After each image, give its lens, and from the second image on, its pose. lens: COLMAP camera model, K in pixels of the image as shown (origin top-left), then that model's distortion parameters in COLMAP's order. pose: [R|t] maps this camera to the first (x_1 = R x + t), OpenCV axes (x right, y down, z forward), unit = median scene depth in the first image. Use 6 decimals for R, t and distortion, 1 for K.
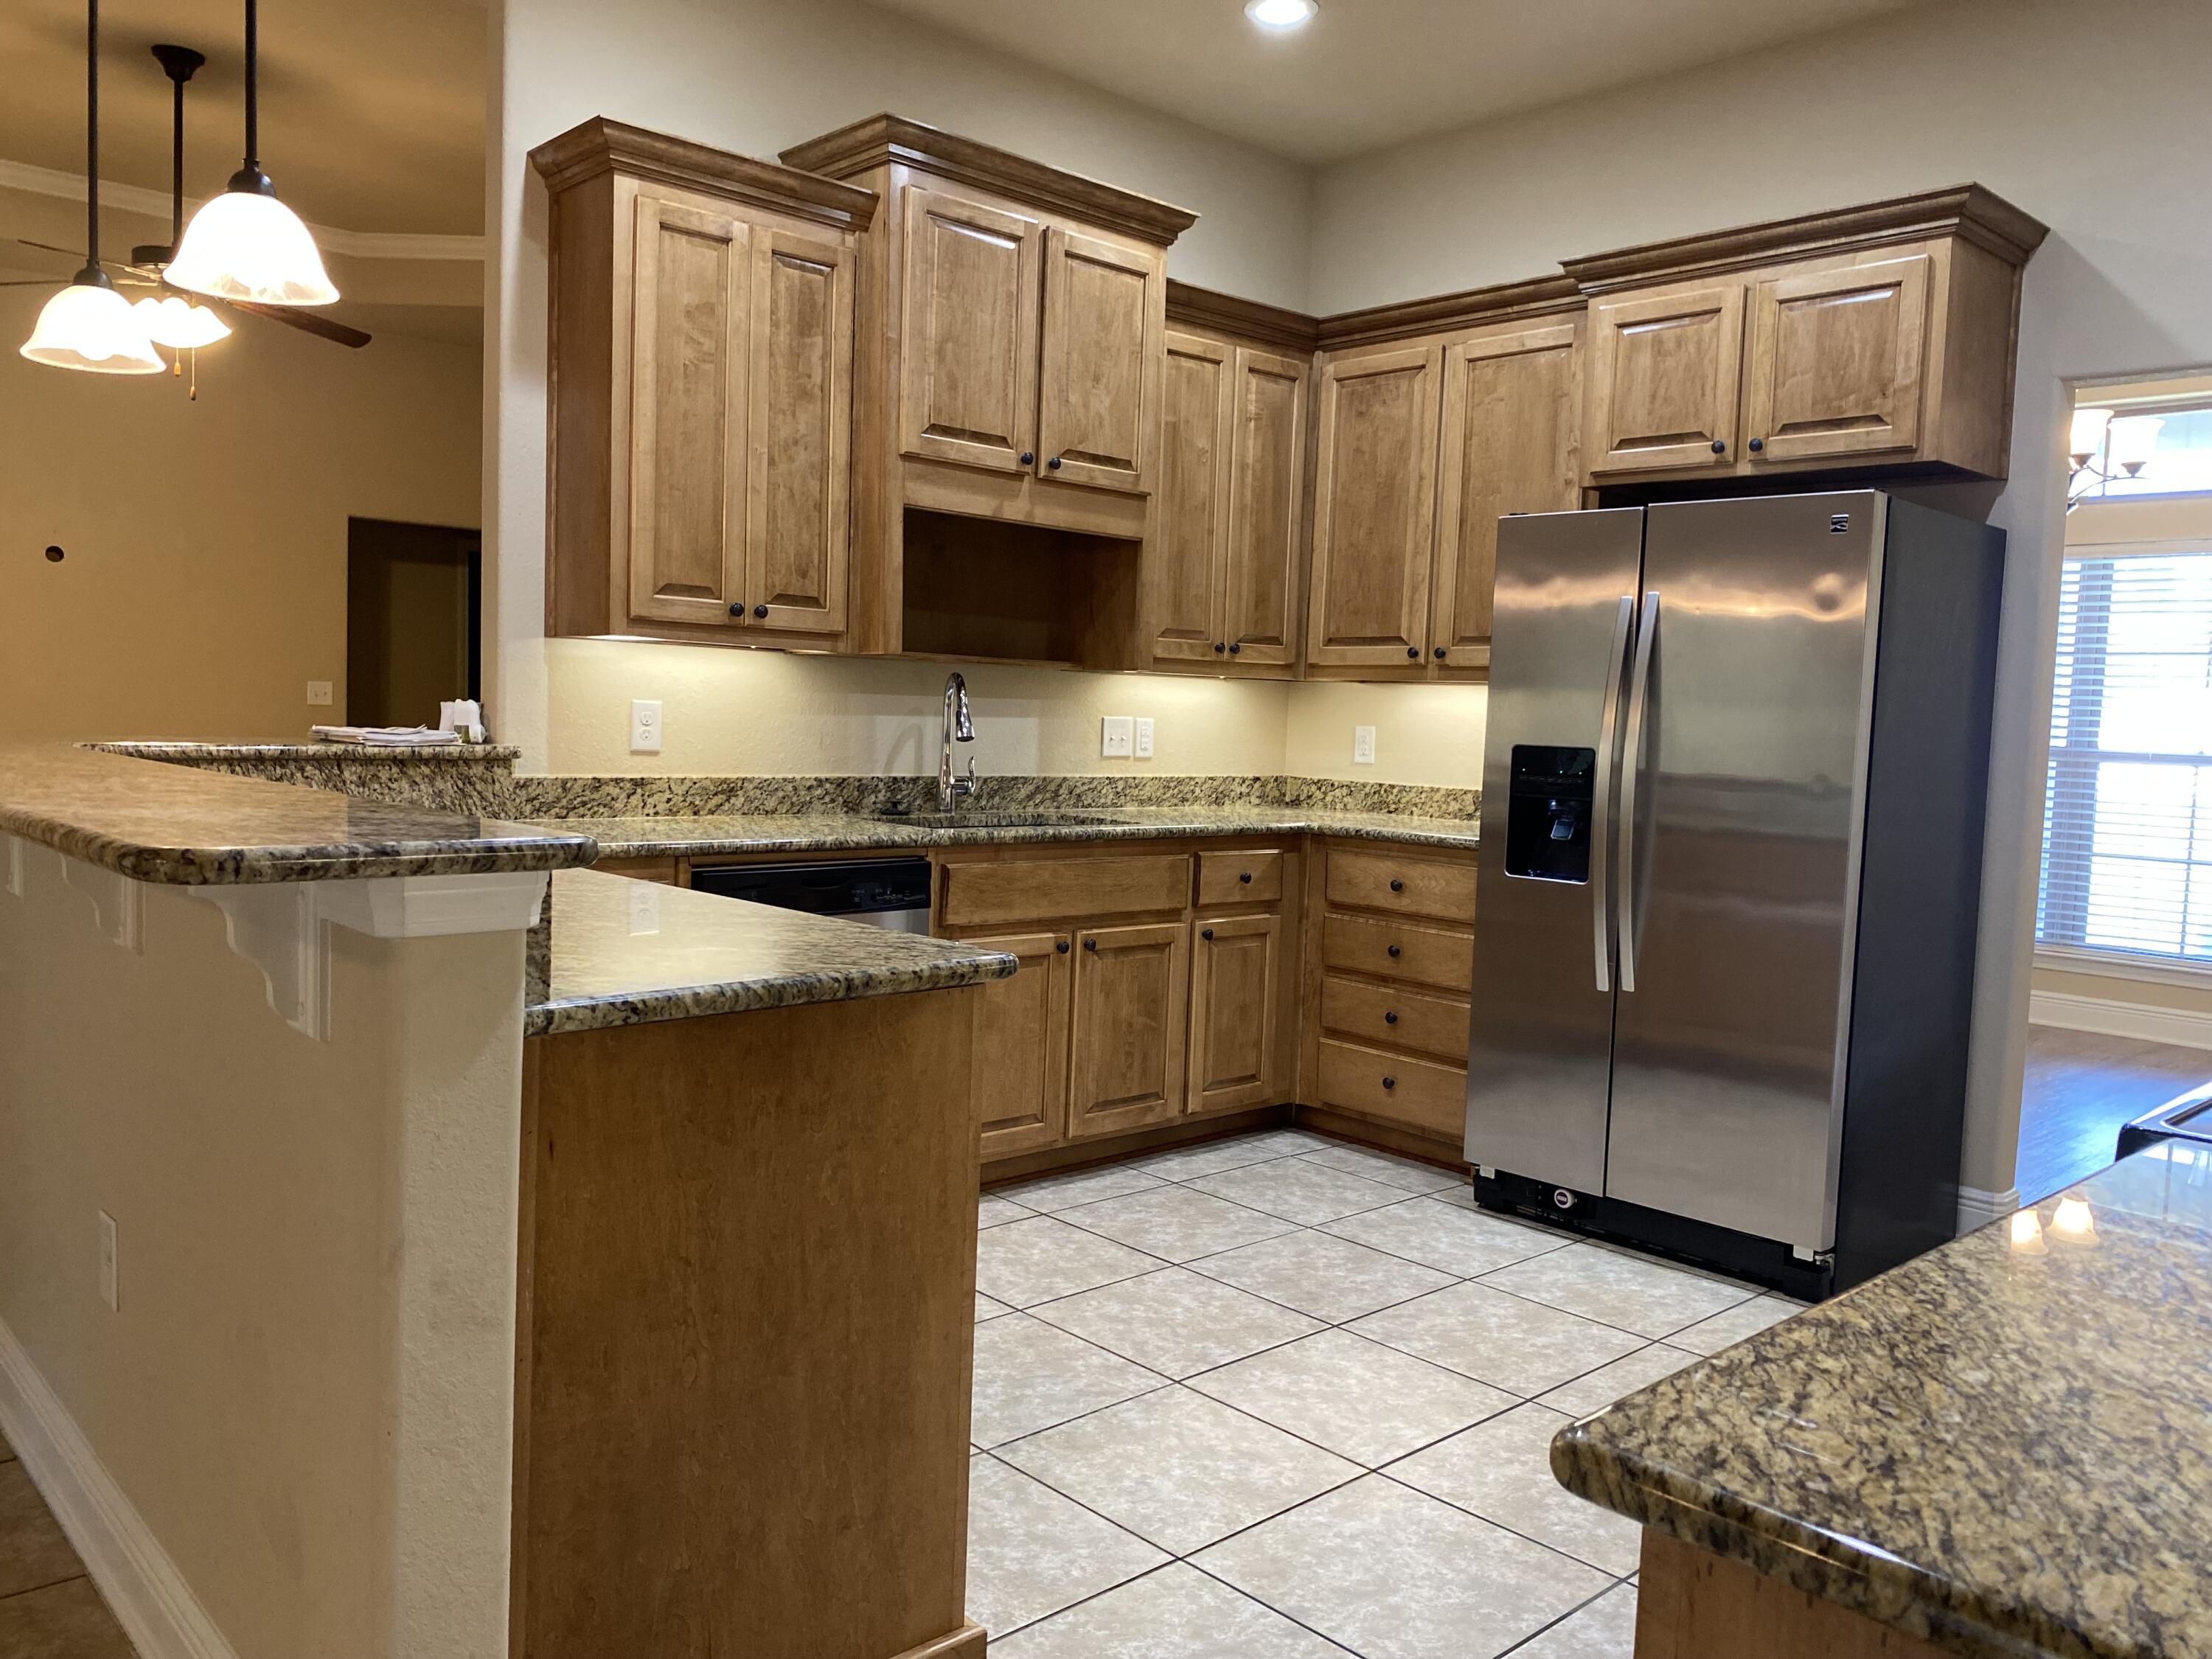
lens RADIAL K [[1709.9, 0, 1106.0], [0, 1709.9, 829.5], [0, 0, 1]] dist [0.099506, -0.085975]
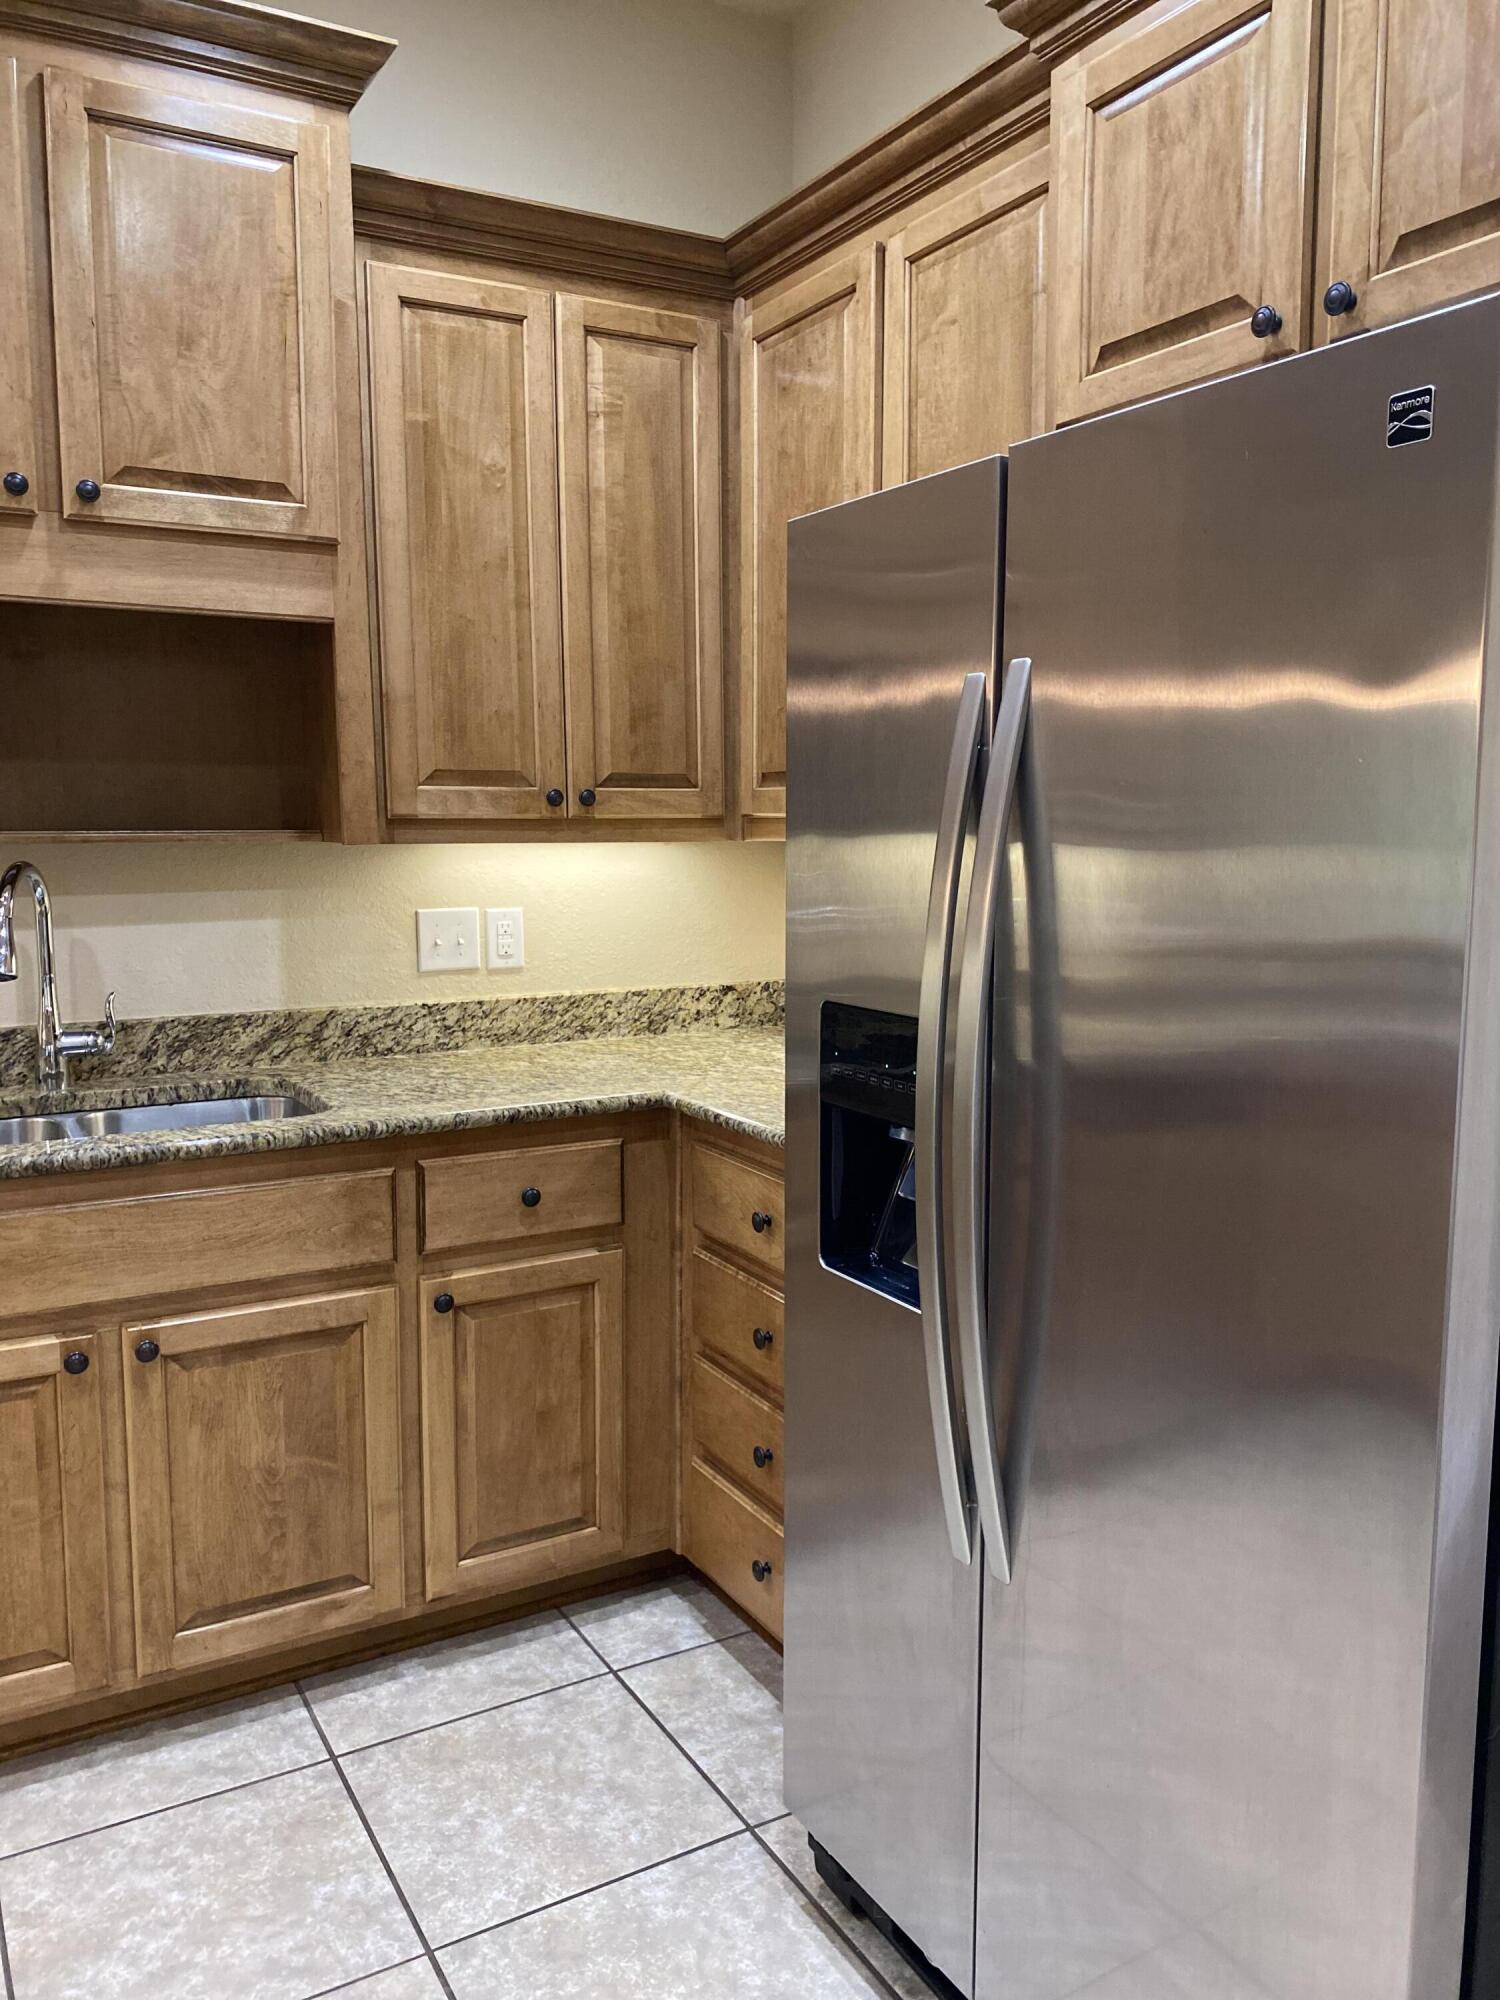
lens RADIAL K [[1535.4, 0, 750.0], [0, 1535.4, 1000.0], [0, 0, 1]] dist [-0.006270, 0.007399]
pose [[0.974710, -0.007715, -0.223341, 0.269145], [0.017782, 0.998913, 0.043100, -0.059630], [0.222766, -0.045981, 0.973787, 0.508460]]
